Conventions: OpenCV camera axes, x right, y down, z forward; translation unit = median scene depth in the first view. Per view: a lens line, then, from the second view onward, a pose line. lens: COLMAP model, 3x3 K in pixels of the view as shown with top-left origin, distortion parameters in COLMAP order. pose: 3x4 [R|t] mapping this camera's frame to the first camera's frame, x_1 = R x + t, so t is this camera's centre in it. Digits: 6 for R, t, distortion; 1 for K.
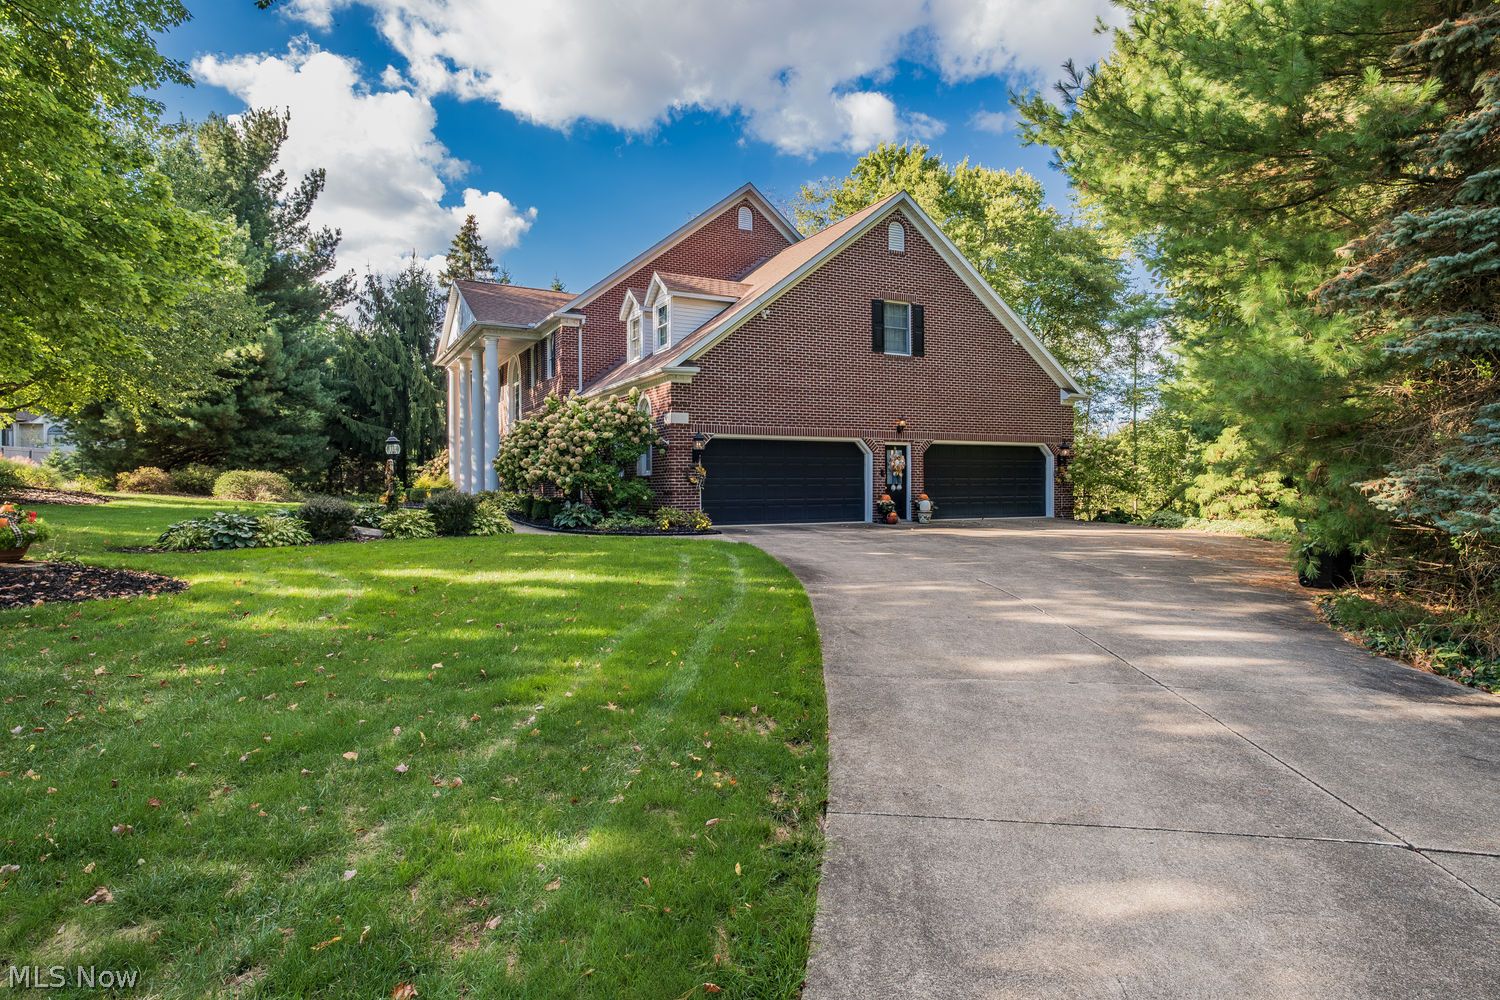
lens RADIAL K [[868.4, 0, 750.0], [0, 868.4, 500.0], [0, 0, 1]] dist [0.044261, 0.001056]
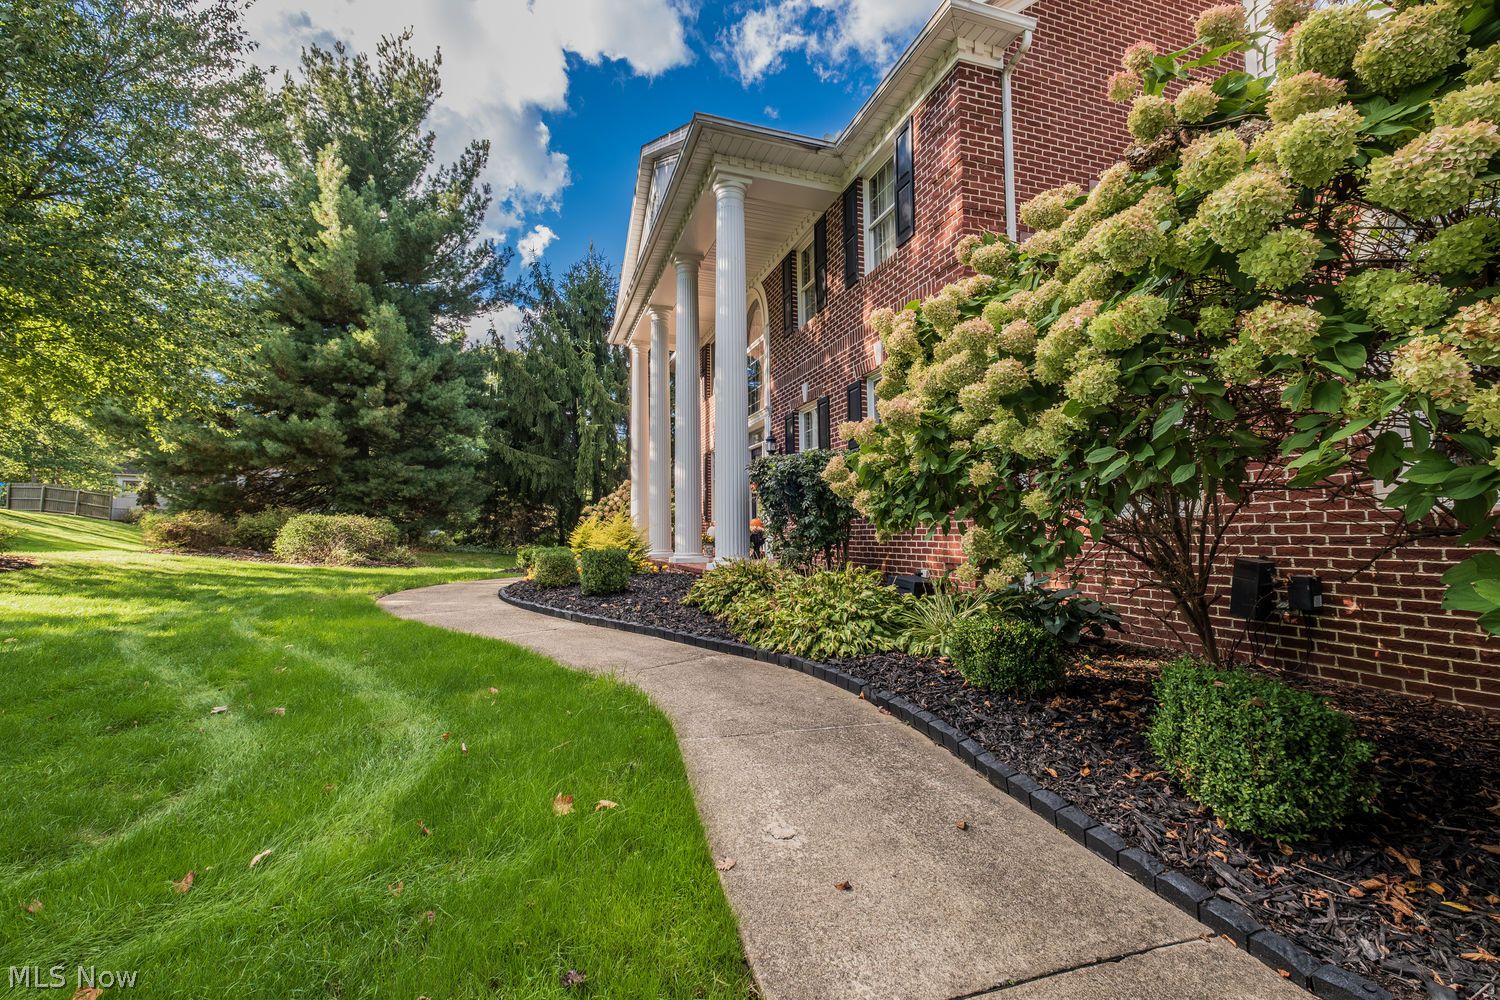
lens RADIAL K [[649.9, 0, 750.0], [0, 649.9, 500.0], [0, 0, 1]] dist [0.017060, -0.000442]
pose [[0.989004, -0.007031, -0.147723, -0.177836], [-0.002112, 0.998096, -0.061644, -0.013340], [0.147875, 0.061278, 0.987106, 0.515879]]
